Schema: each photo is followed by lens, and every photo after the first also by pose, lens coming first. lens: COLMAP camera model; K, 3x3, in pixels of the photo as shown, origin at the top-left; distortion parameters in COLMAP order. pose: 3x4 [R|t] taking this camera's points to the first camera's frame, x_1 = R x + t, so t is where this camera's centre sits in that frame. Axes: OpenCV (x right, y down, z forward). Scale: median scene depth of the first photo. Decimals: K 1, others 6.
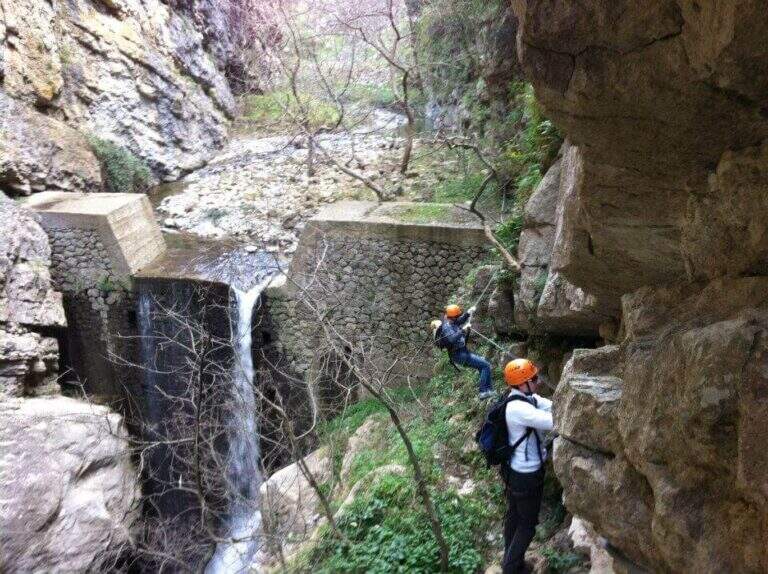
lens RADIAL K [[695.3, 0, 384.0], [0, 695.3, 287.0], [0, 0, 1]] dist [-0.002597, -0.005951]
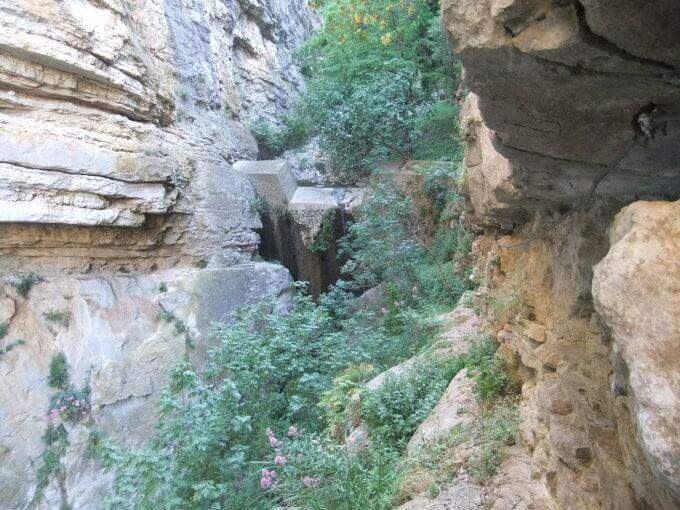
lens RADIAL K [[615.7, 0, 340.0], [0, 615.7, 255.0], [0, 0, 1]] dist [-0.002597, -0.005951]
pose [[0.998808, -0.036547, -0.032358, -0.129980], [0.040489, 0.990554, 0.131012, -0.078507], [0.027265, -0.132166, 0.990853, -0.688784]]
